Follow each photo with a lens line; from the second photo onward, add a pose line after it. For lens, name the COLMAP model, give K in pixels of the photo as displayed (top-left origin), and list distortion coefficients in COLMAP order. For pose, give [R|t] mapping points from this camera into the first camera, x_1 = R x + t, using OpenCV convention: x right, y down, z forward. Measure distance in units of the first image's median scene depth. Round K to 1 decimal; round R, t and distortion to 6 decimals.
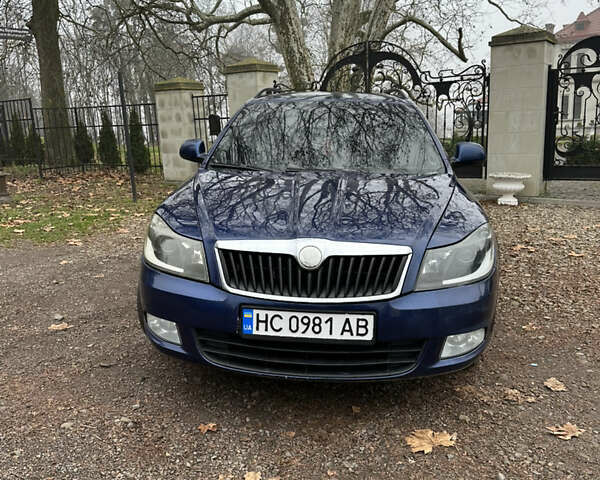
lens RADIAL K [[586.5, 0, 300.0], [0, 586.5, 240.0], [0, 0, 1]] dist [0.135600, -0.201098]
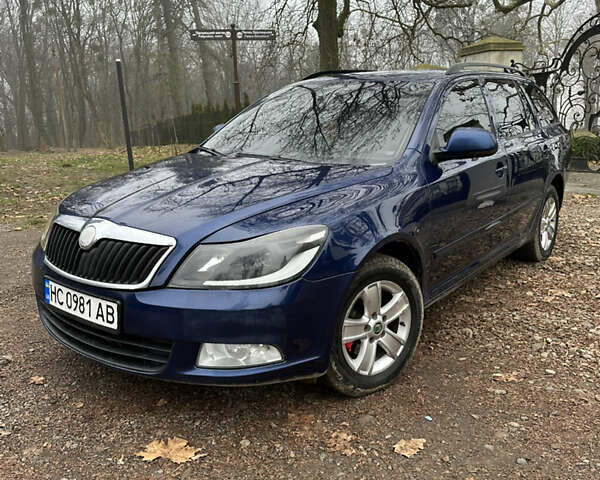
lens RADIAL K [[586.5, 0, 300.0], [0, 586.5, 240.0], [0, 0, 1]] dist [0.135600, -0.201098]
pose [[0.832980, 0.111036, -0.542047, 0.871790], [-0.101816, 0.993688, 0.047090, -0.050315], [0.543854, 0.015963, 0.839028, 0.348212]]
